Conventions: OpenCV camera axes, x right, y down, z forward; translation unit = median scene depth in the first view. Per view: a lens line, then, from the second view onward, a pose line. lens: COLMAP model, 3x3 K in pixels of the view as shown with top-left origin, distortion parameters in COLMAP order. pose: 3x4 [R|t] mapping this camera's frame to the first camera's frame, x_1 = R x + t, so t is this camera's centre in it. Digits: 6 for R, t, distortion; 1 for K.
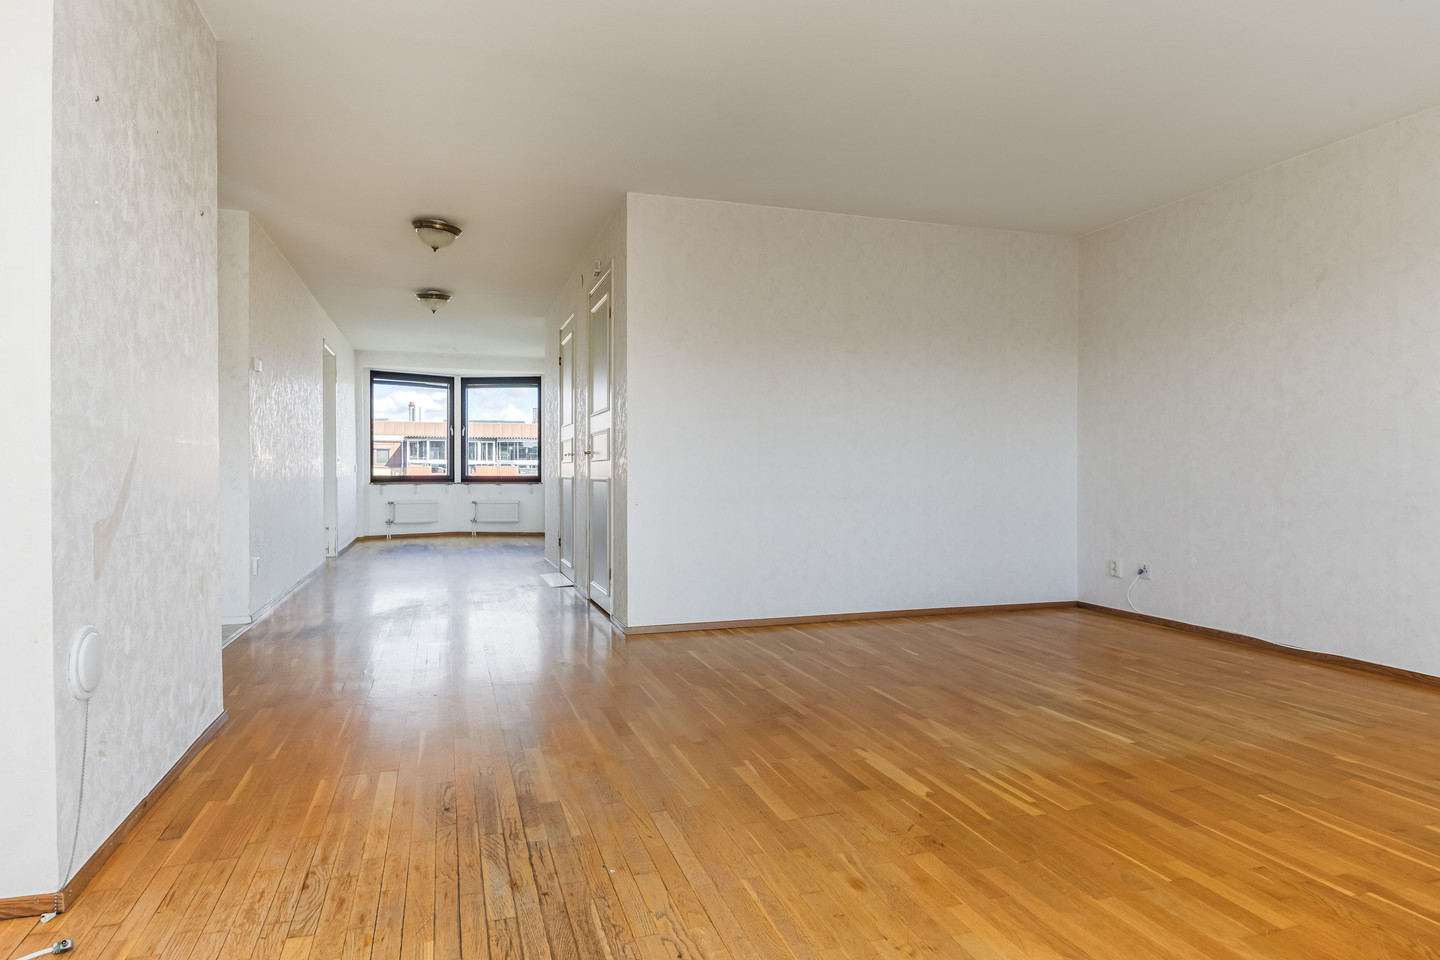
lens RADIAL K [[839.3, 0, 722.4], [0, 839.3, 477.2], [0, 0, 1]] dist [0.007427, -0.006086]
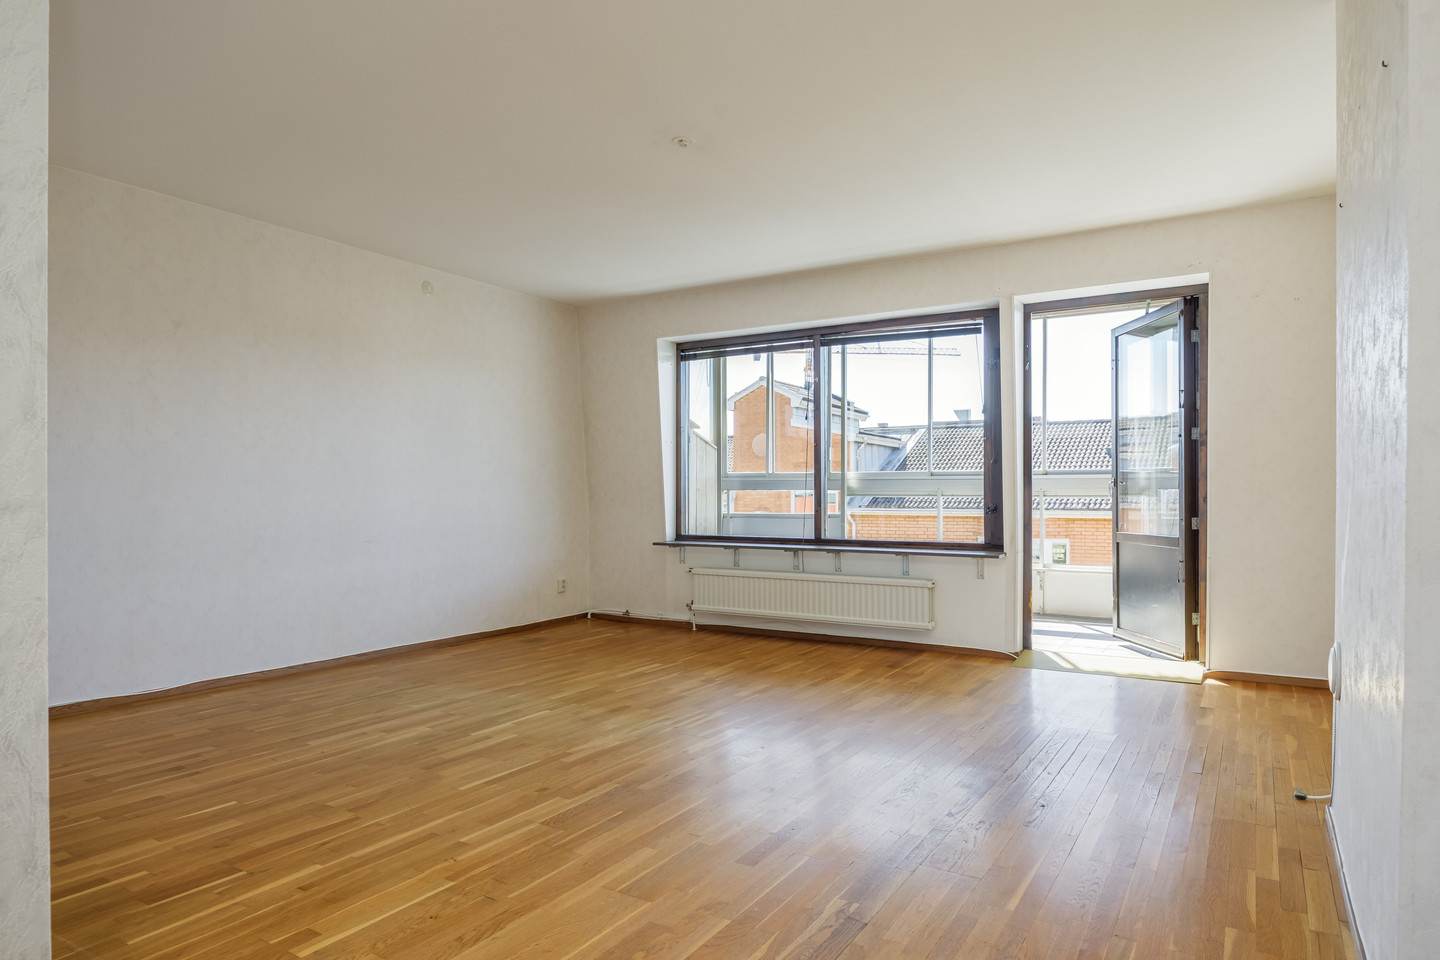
lens RADIAL K [[876.7, 0, 726.4], [0, 876.7, 486.3], [0, 0, 1]] dist [0.007796, -0.002635]
pose [[-0.650246, 0.011063, 0.759643, -0.792111], [0.008168, 0.999938, -0.007571, -0.034592], [-0.759680, 0.001282, -0.650296, 1.728757]]
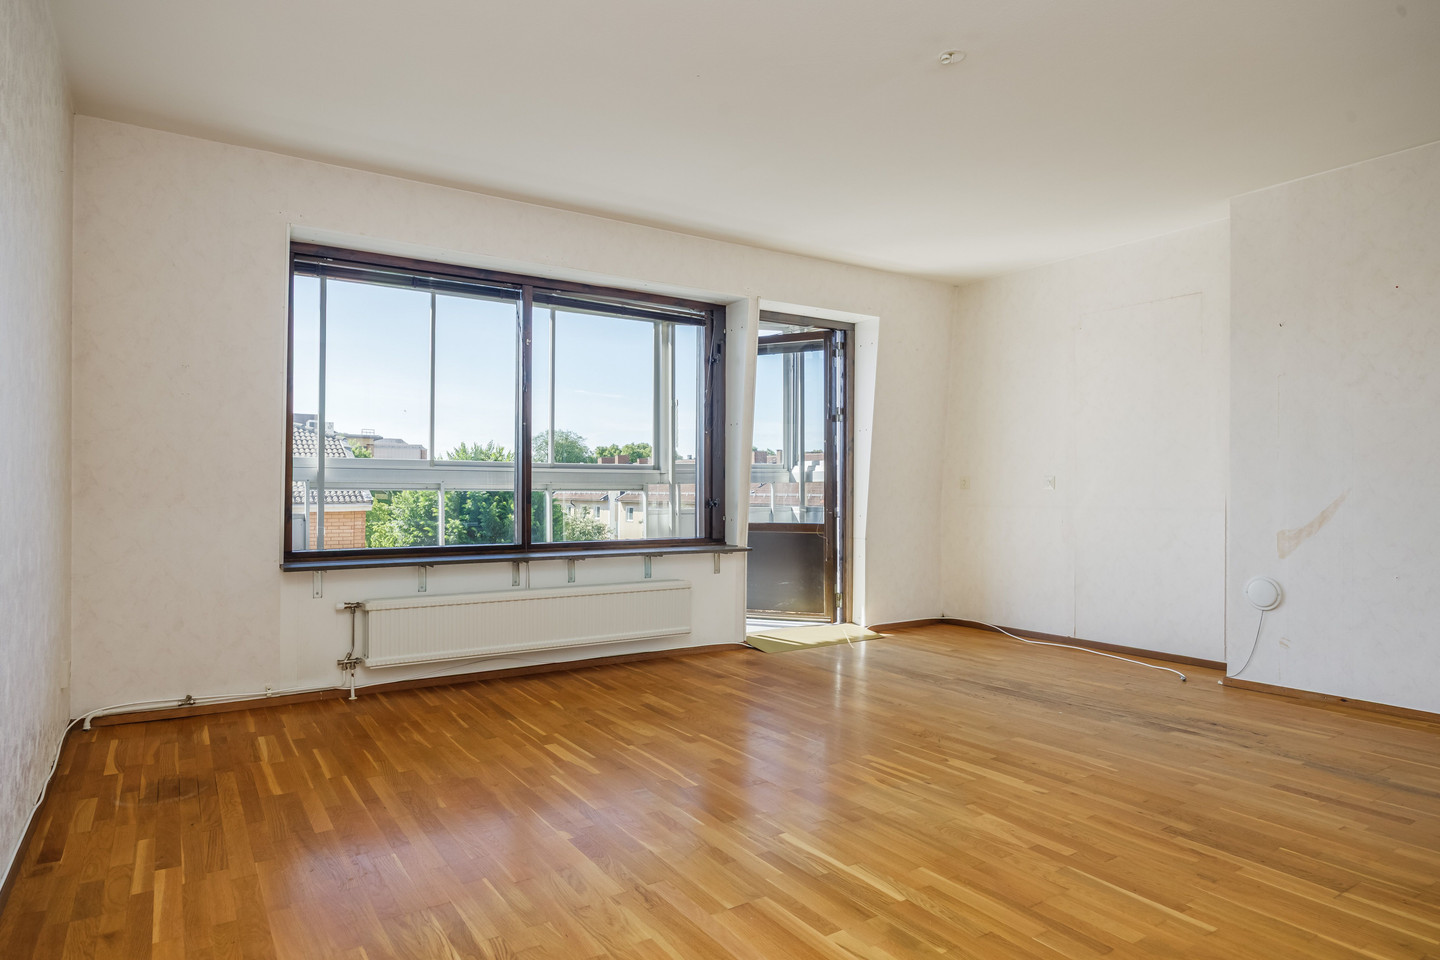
lens RADIAL K [[839.3, 0, 731.5], [0, 839.3, 481.8], [0, 0, 1]] dist [0.007427, -0.006086]
pose [[-0.959734, -0.003128, -0.280894, 0.787786], [-0.002886, 0.999995, -0.001274, -0.039604], [0.280897, -0.000412, -0.959738, 1.826716]]
